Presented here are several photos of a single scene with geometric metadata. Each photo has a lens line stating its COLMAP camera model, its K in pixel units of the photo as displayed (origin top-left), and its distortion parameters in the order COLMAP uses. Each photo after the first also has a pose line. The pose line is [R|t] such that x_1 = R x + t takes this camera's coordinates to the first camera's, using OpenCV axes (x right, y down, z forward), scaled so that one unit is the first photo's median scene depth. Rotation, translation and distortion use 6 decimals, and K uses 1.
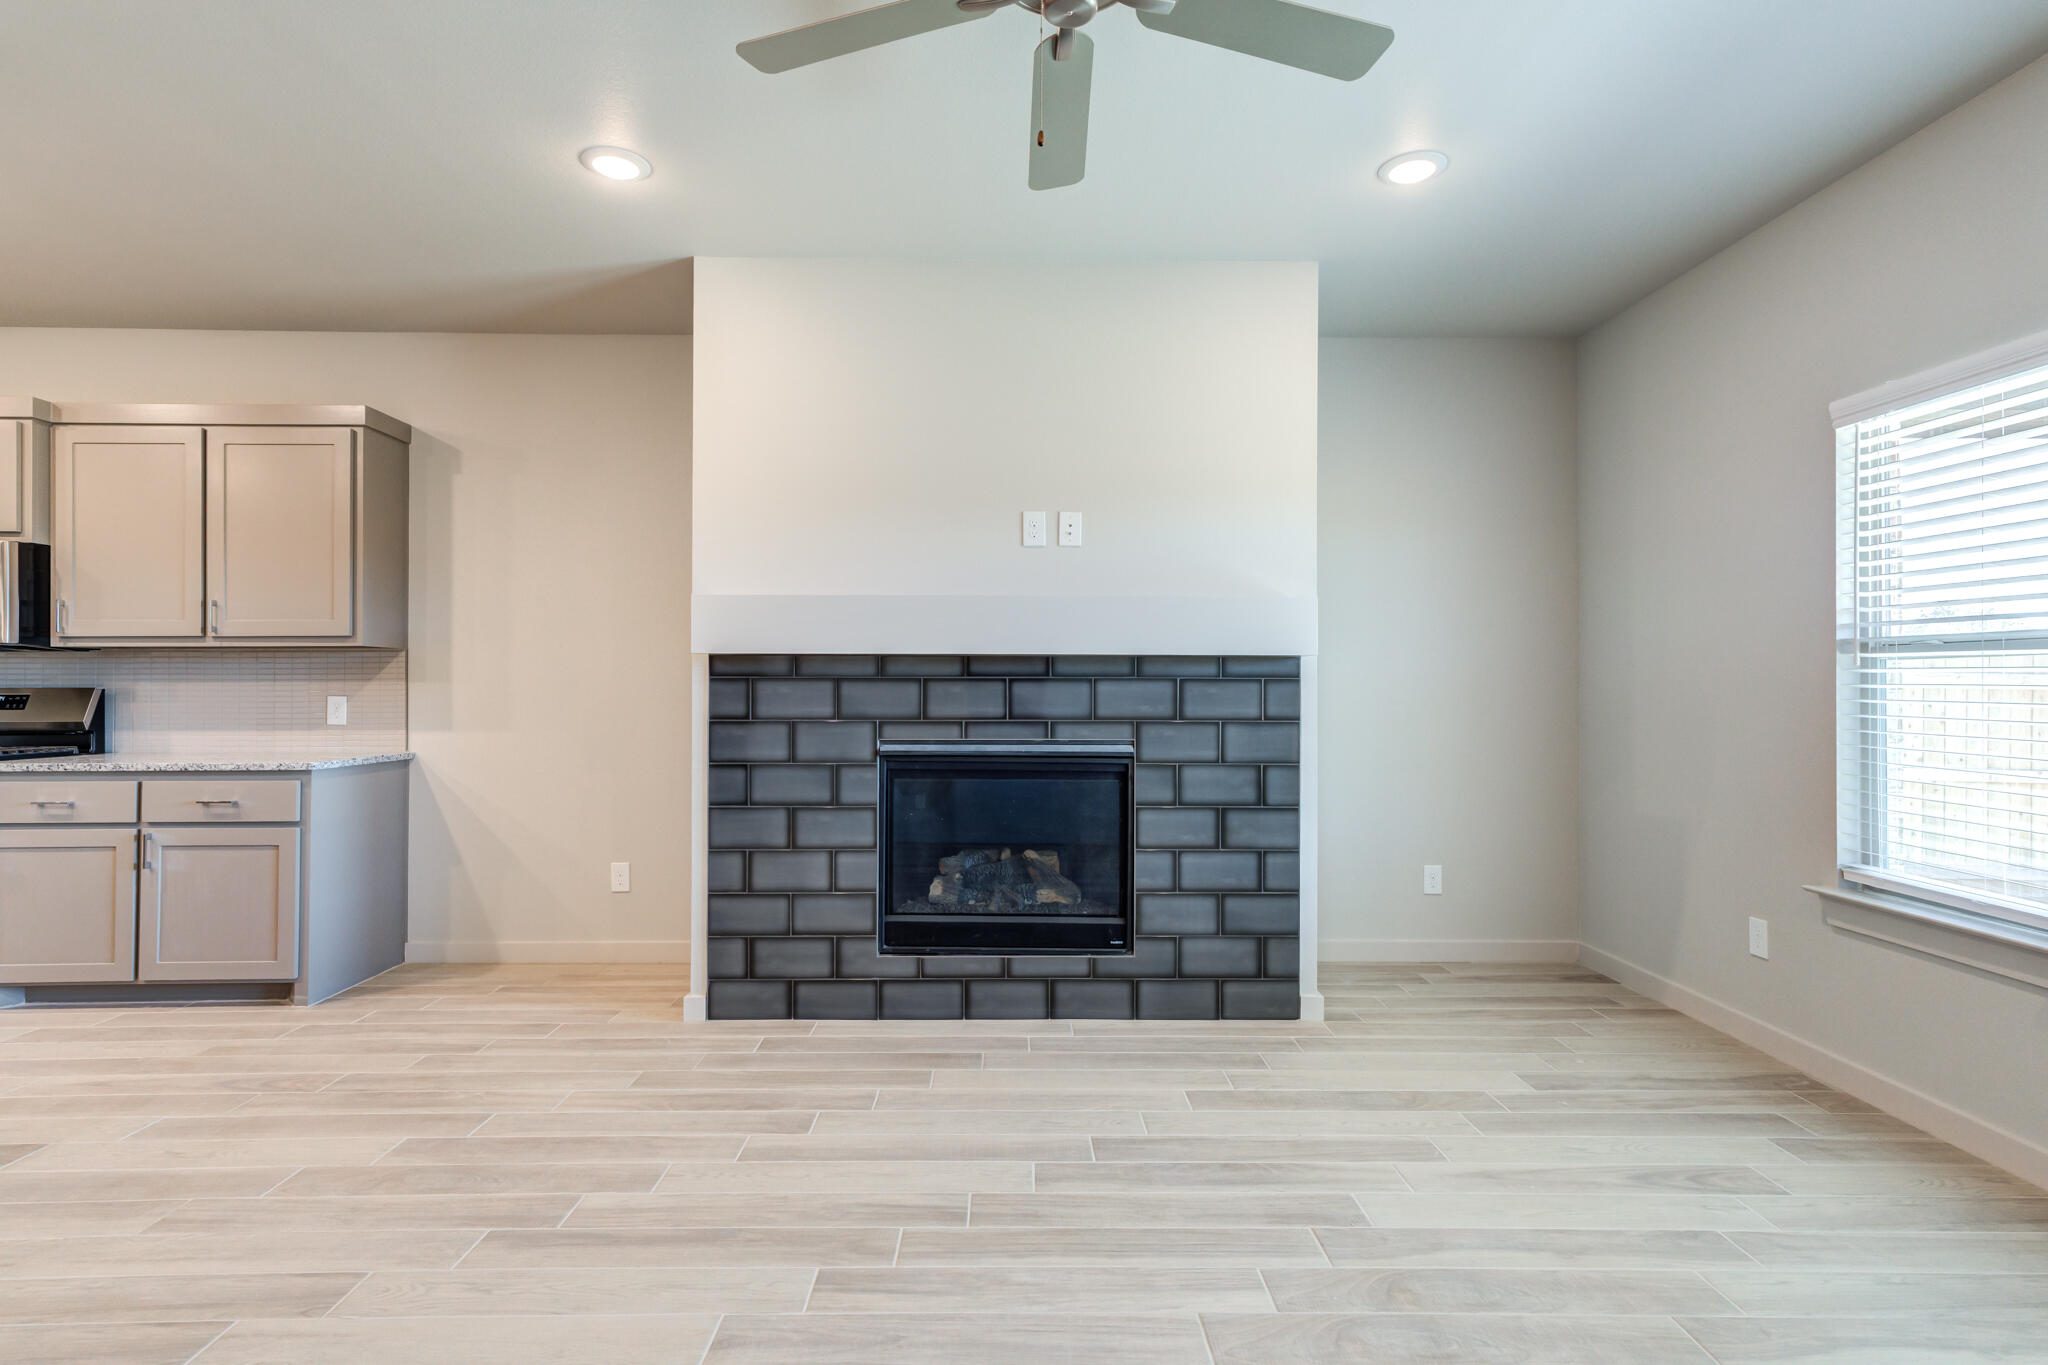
lens RADIAL K [[1041.5, 0, 1027.6], [0, 1041.5, 678.3], [0, 0, 1]] dist [0.003696, 0.010149]
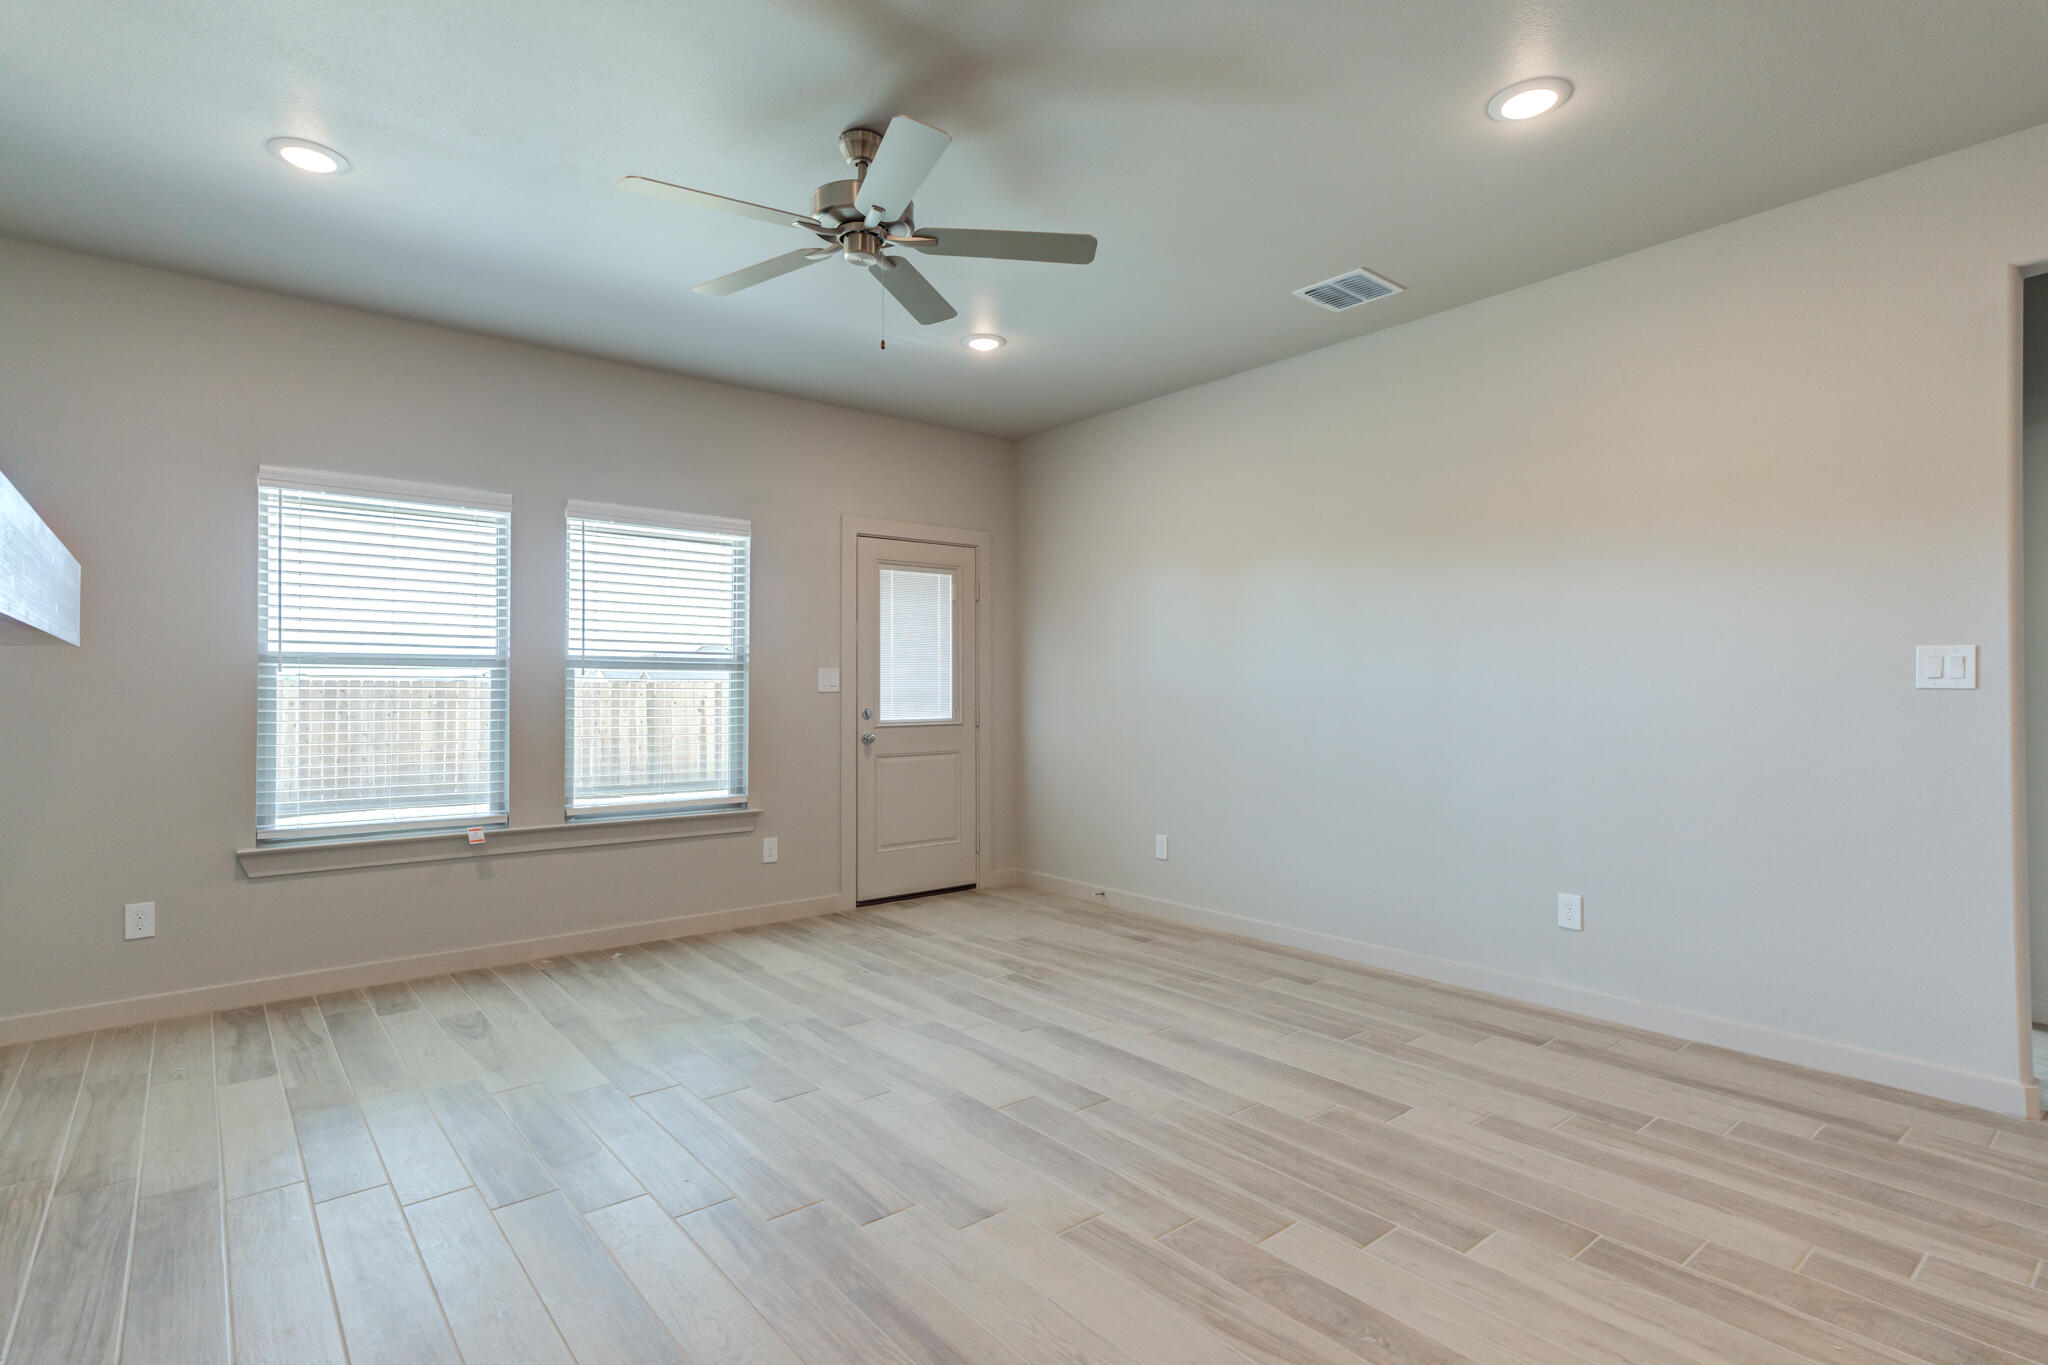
lens RADIAL K [[1030.3, 0, 1009.8], [0, 1030.3, 675.0], [0, 0, 1]] dist [0.000966, 0.010377]
pose [[-0.617913, 0.008476, 0.786201, -0.660128], [-0.003255, 0.999906, -0.013338, 0.004260], [-0.786240, -0.010801, -0.617827, 0.895443]]
